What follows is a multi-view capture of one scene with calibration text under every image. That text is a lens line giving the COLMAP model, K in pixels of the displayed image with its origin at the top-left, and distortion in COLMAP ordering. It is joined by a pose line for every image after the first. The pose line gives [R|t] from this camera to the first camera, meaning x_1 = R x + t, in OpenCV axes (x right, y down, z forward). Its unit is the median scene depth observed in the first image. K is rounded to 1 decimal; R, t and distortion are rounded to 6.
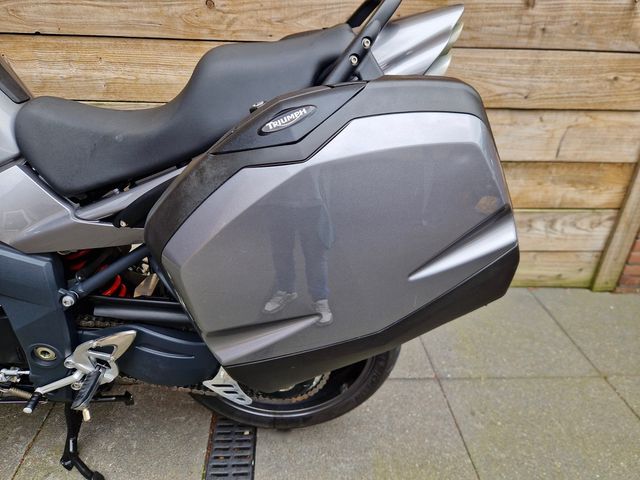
lens RADIAL K [[430.4, 0, 323.7], [0, 430.4, 233.2], [0, 0, 1]] dist [0.054441, -0.050590]
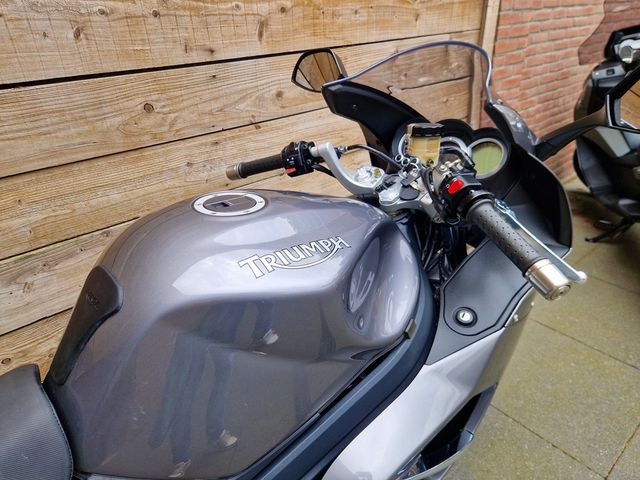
lens RADIAL K [[430.4, 0, 312.7], [0, 430.4, 231.0], [0, 0, 1]] dist [0.054441, -0.050590]
pose [[0.813479, -0.326389, 0.481375, -0.498250], [0.337272, 0.939038, 0.066742, -0.238480], [-0.473813, 0.108061, 0.873970, 0.096632]]
